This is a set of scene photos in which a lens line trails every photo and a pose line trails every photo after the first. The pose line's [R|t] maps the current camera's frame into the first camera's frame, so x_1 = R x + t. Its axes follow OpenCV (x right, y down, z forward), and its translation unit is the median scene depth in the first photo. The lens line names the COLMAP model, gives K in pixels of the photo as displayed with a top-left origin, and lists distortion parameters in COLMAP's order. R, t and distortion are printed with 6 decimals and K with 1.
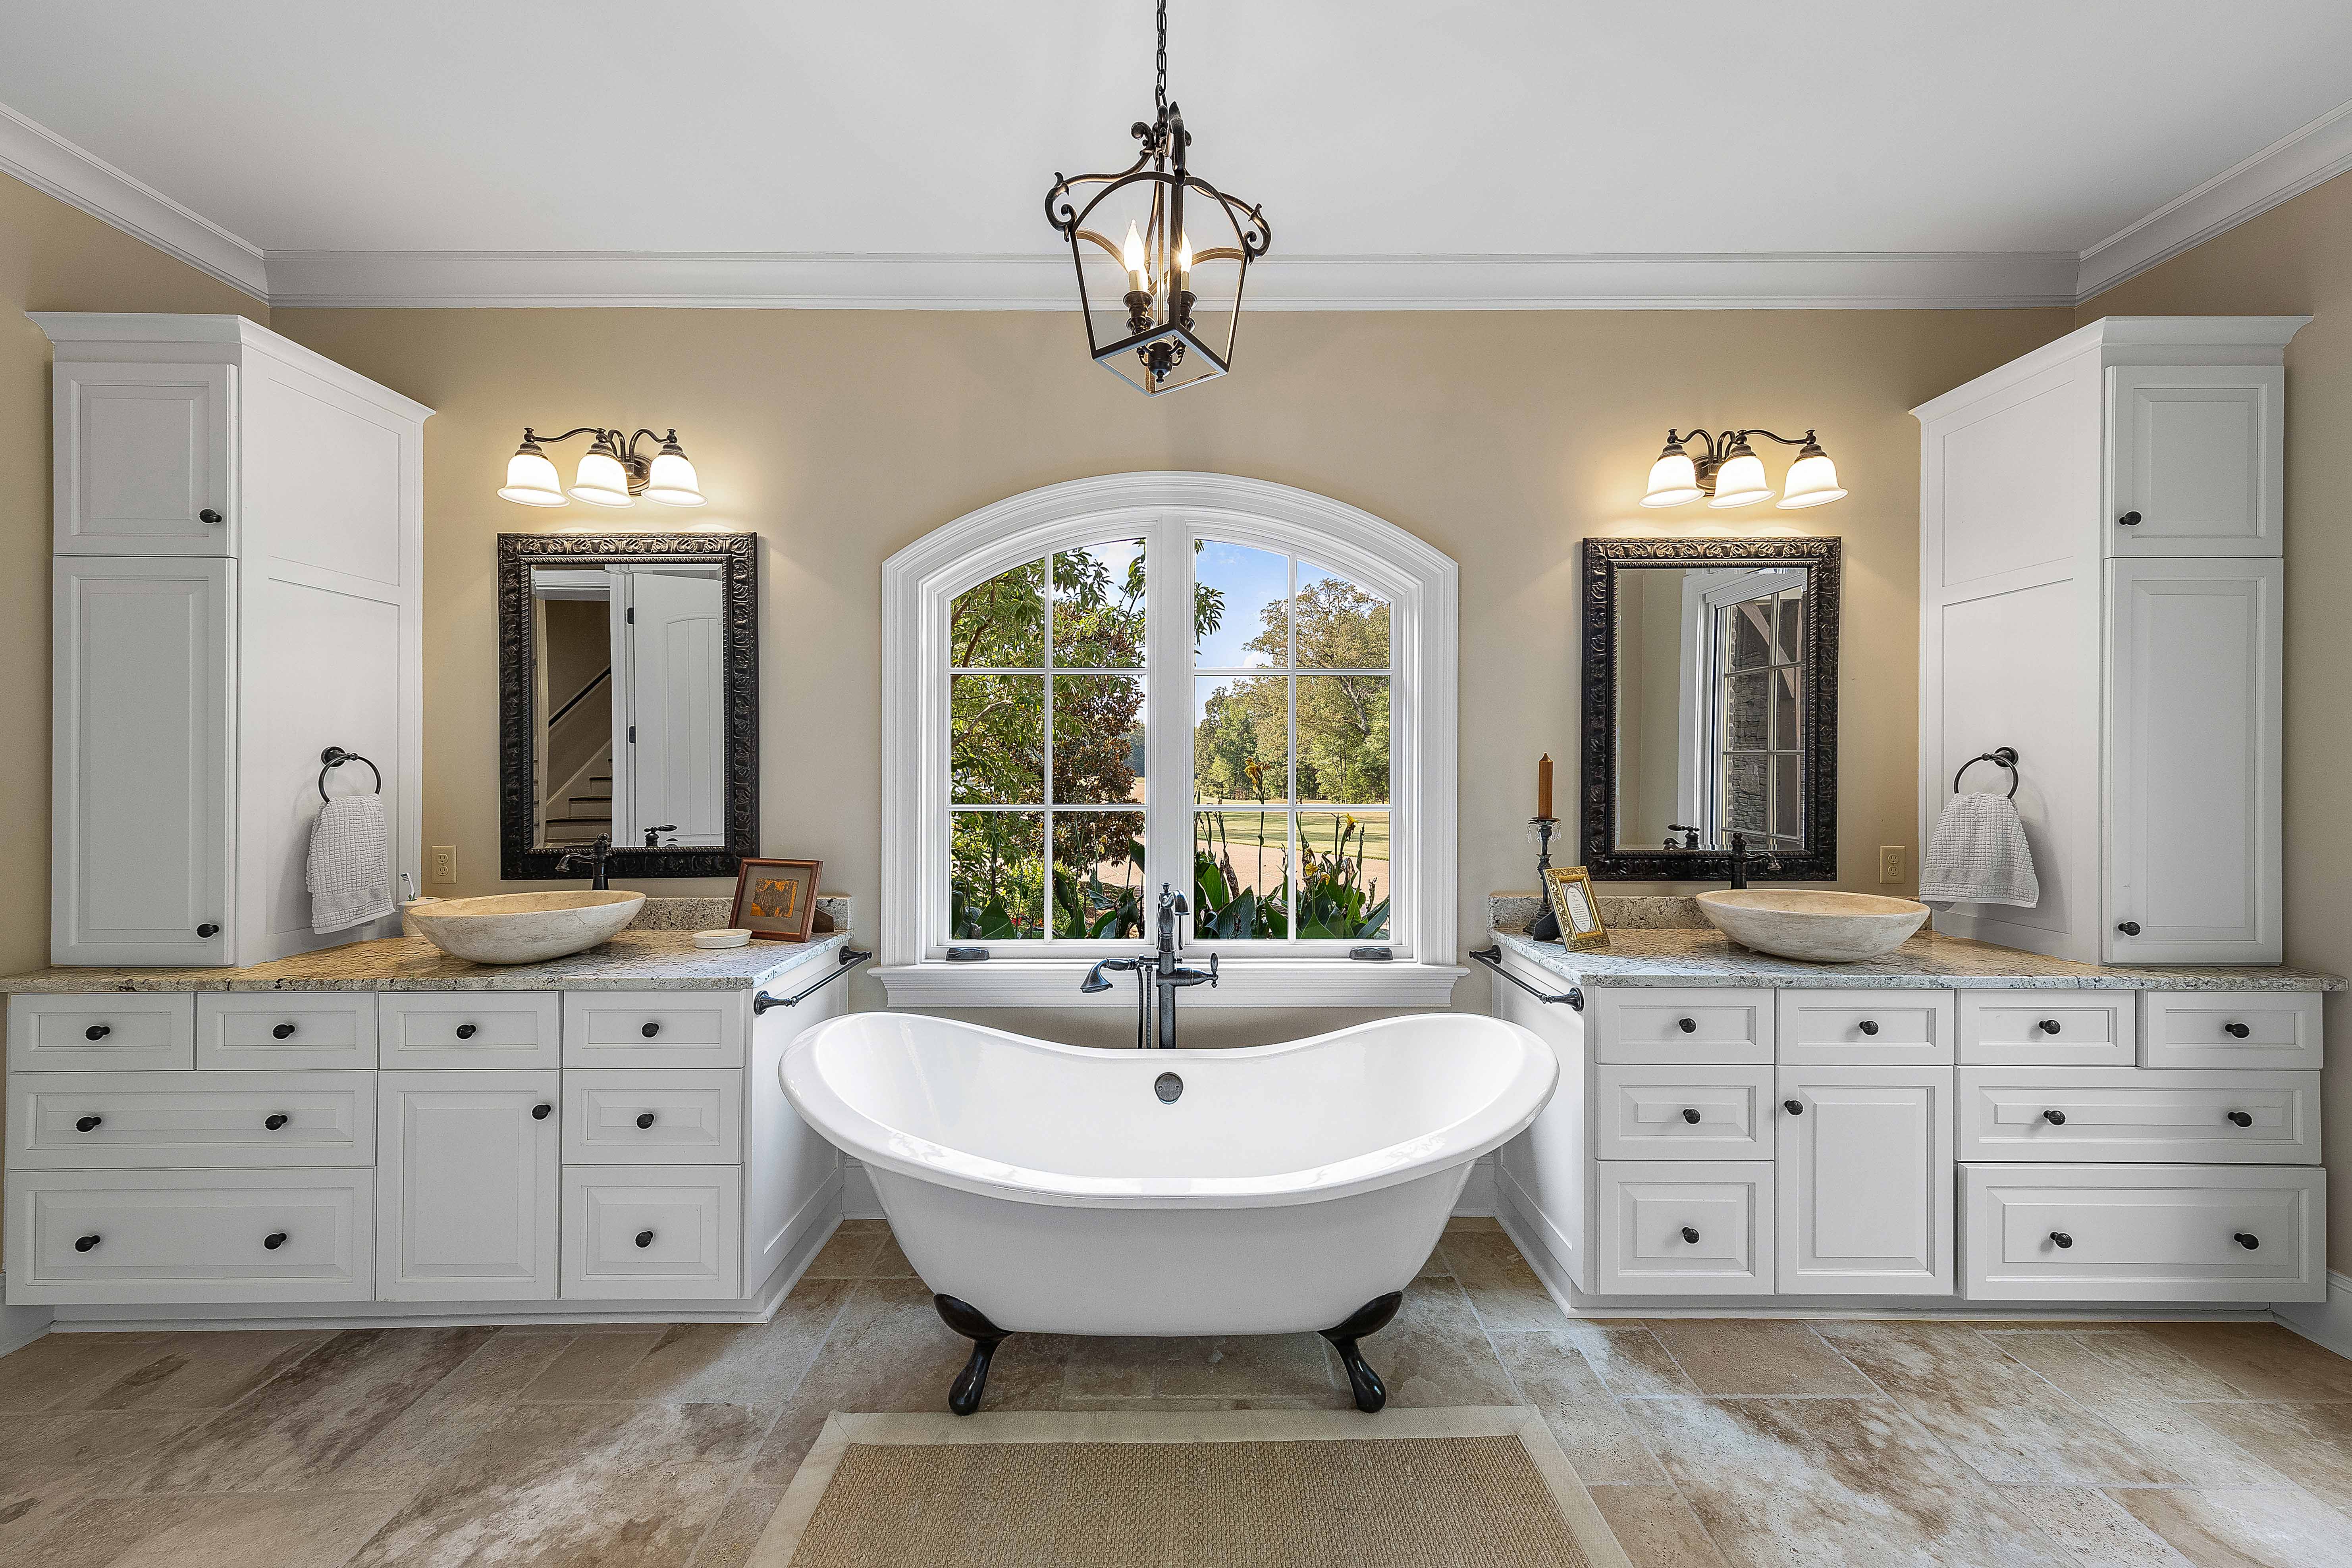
lens RADIAL K [[800.0, 0, 1164.1], [0, 800.0, 760.8], [0, 0, 1]] dist [0.000106, 0.000005]
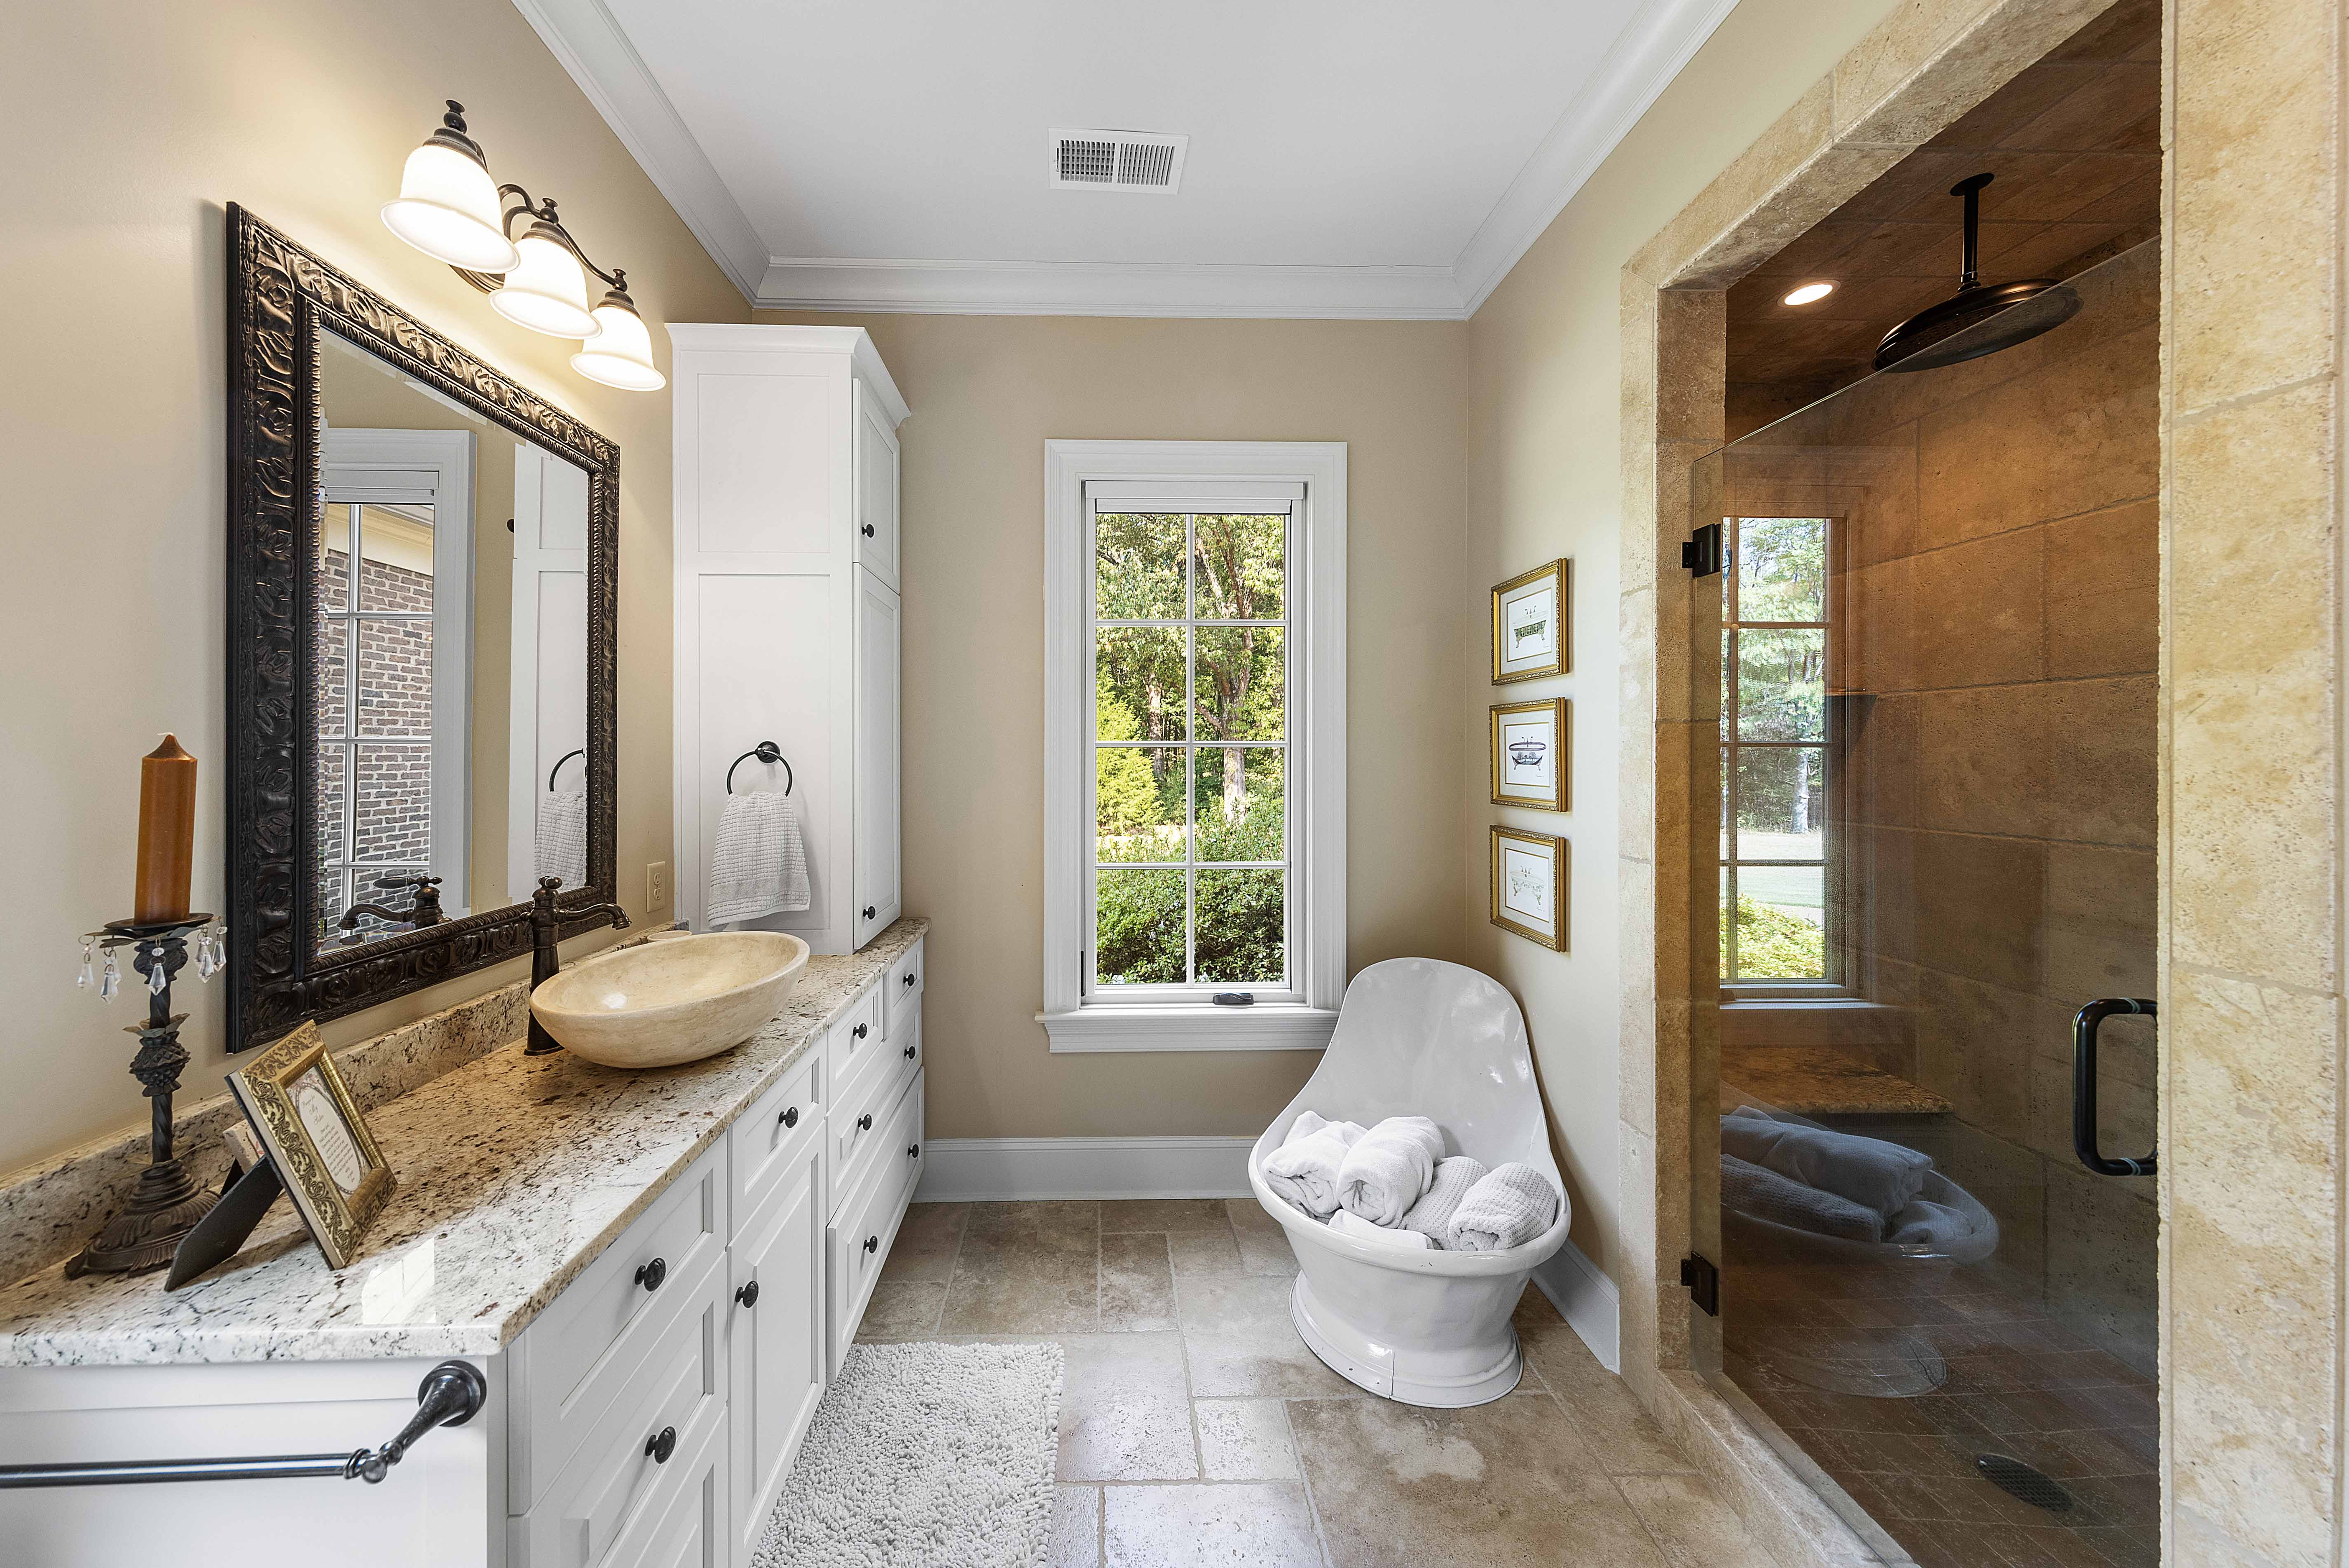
lens RADIAL K [[799.0, 0, 1162.6], [0, 799.0, 760.8], [0, 0, 1]] dist [0.000106, 0.000005]
pose [[-0.038068, -0.007250, 0.999249, 0.107731], [-0.004769, 0.999964, 0.007074, -0.003036], [-0.999264, -0.004497, -0.038101, 0.569176]]
